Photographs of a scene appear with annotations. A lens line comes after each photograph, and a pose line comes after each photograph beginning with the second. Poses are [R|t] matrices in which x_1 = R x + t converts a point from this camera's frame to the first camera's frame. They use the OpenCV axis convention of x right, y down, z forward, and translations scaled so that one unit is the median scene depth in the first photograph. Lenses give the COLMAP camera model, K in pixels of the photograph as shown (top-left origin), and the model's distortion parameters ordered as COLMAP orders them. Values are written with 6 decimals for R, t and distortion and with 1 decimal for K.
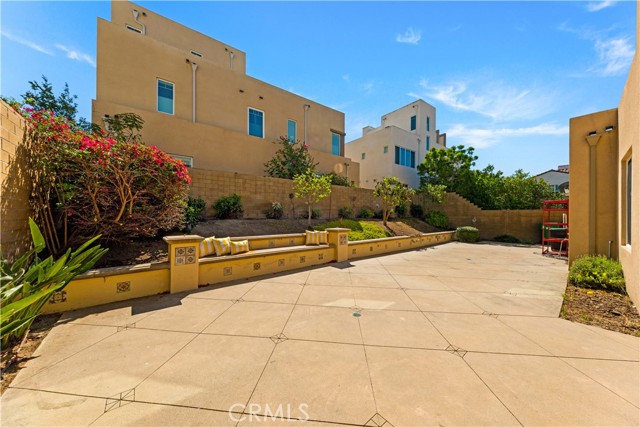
lens RADIAL K [[216.6, 0, 320.0], [0, 216.6, 213.5], [0, 0, 1]] dist [0.000711, -0.000009]
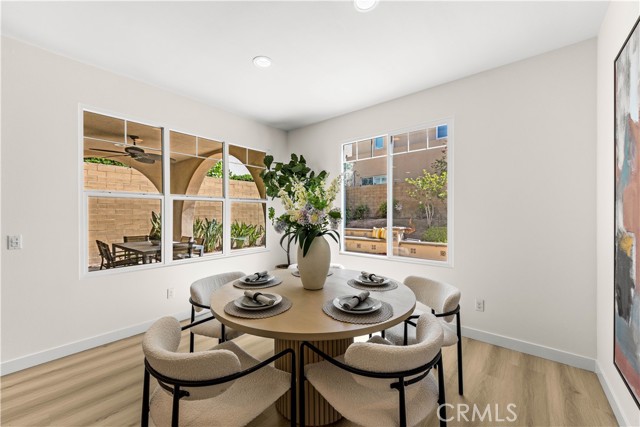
lens RADIAL K [[260.6, 0, 323.0], [0, 260.6, 215.6], [0, 0, 1]] dist [0.000603, 0.000050]
pose [[0.183791, -0.002003, -0.982963, 1.228011], [0.015035, 0.999887, 0.000773, 0.001772], [0.982850, -0.014921, 0.183801, 0.340467]]
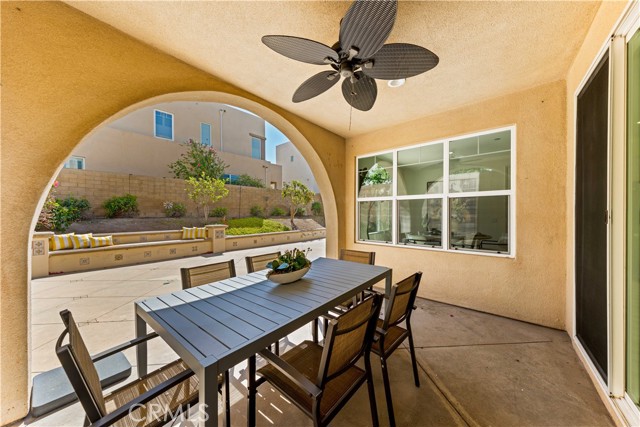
lens RADIAL K [[216.6, 0, 325.5], [0, 216.6, 214.4], [0, 0, 1]] dist [-0.015693, -0.000008]
pose [[0.979367, -0.006710, 0.201977, 0.387907], [0.003729, 0.999878, 0.015136, -0.004582], [-0.202054, -0.014070, 0.979273, -0.251837]]
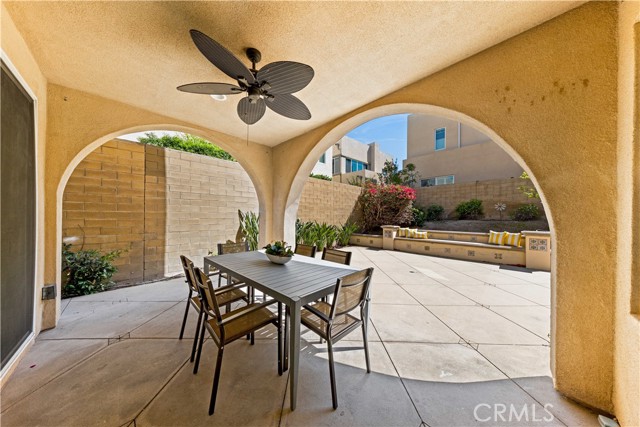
lens RADIAL K [[200.1, 0, 319.6], [0, 200.1, 216.0], [0, 0, 1]] dist [-0.000235, -0.000022]
pose [[0.090495, -0.002837, -0.995893, 0.734200], [0.006312, 0.999977, -0.002276, 0.001200], [0.995877, -0.006080, 0.090511, 0.043510]]
